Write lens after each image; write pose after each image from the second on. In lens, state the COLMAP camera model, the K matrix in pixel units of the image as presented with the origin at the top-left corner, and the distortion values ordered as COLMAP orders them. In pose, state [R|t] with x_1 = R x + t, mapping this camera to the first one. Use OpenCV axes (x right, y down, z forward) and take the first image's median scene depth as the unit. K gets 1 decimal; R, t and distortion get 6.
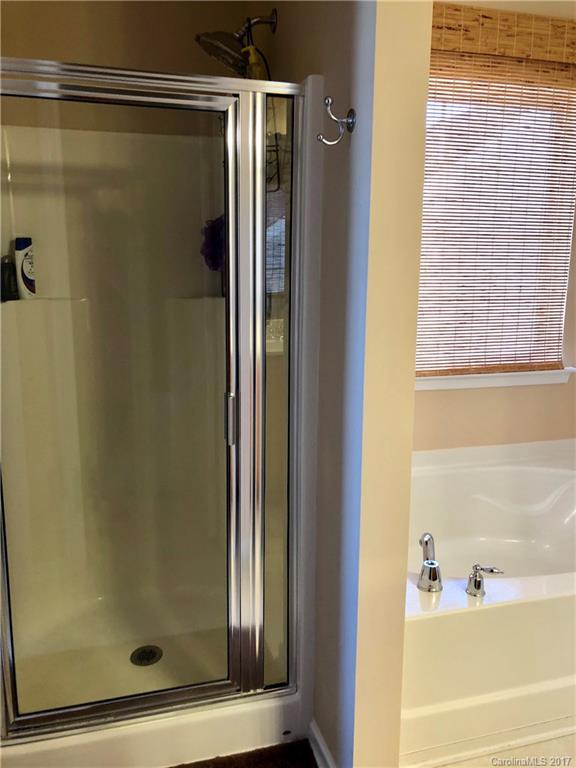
lens RADIAL K [[630.1, 0, 290.3], [0, 630.1, 381.1], [0, 0, 1]] dist [0.032965, -0.038482]
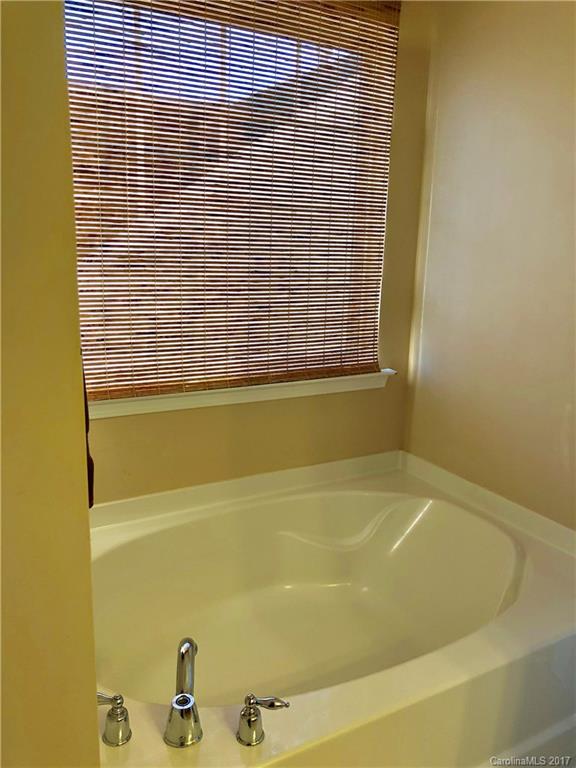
lens RADIAL K [[630.1, 0, 285.7], [0, 630.1, 385.4], [0, 0, 1]] dist [0.032965, -0.038482]
pose [[0.972027, -0.036150, 0.232070, 0.122470], [0.026292, 0.998621, 0.045433, -0.044180], [-0.233392, -0.038061, 0.971638, 0.230666]]
